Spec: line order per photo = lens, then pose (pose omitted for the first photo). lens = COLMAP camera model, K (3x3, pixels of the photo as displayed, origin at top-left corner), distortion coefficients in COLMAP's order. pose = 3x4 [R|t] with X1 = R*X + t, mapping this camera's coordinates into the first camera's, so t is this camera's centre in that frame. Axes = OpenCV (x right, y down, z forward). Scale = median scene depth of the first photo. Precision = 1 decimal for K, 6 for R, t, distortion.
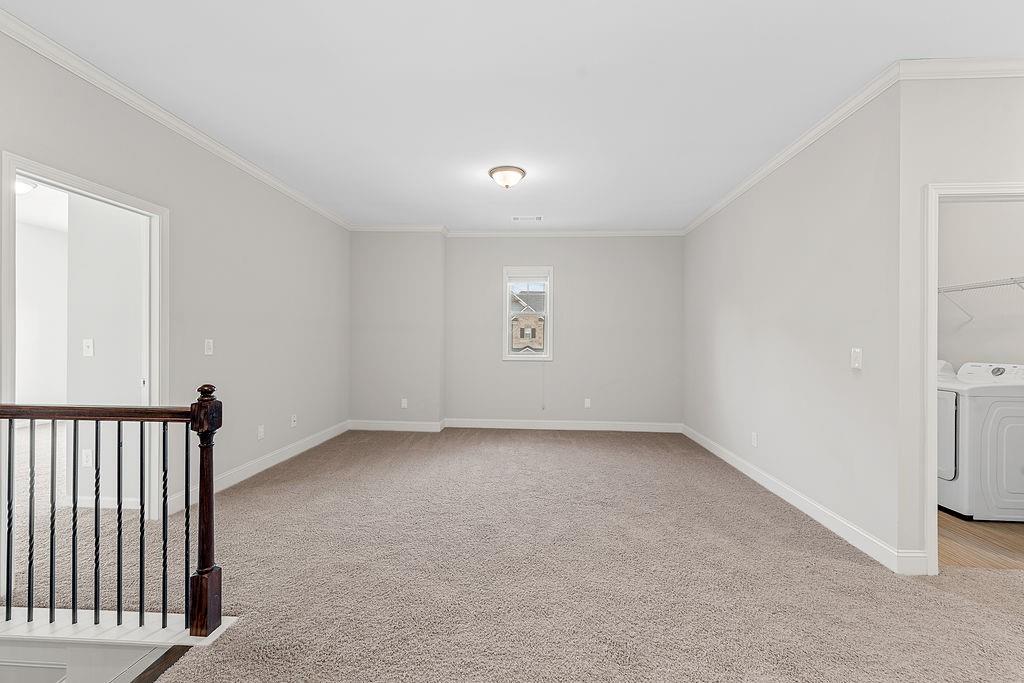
lens RADIAL K [[411.7, 0, 512.8], [0, 411.7, 342.4], [0, 0, 1]] dist [-0.000045, -0.000095]
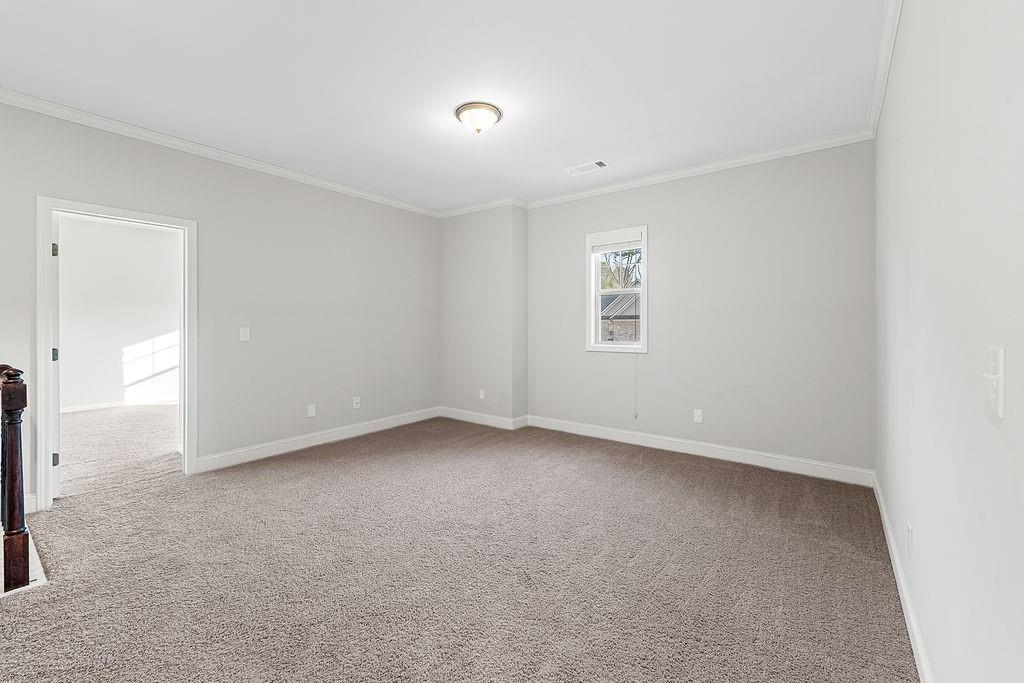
lens RADIAL K [[419.3, 0, 514.6], [0, 419.3, 326.2], [0, 0, 1]] dist [0.001162, 0.000081]
pose [[0.833577, -0.006356, -0.552367, 0.327292], [0.004002, 0.999977, -0.005467, -0.000848], [0.552389, 0.002347, 0.833583, 0.250302]]
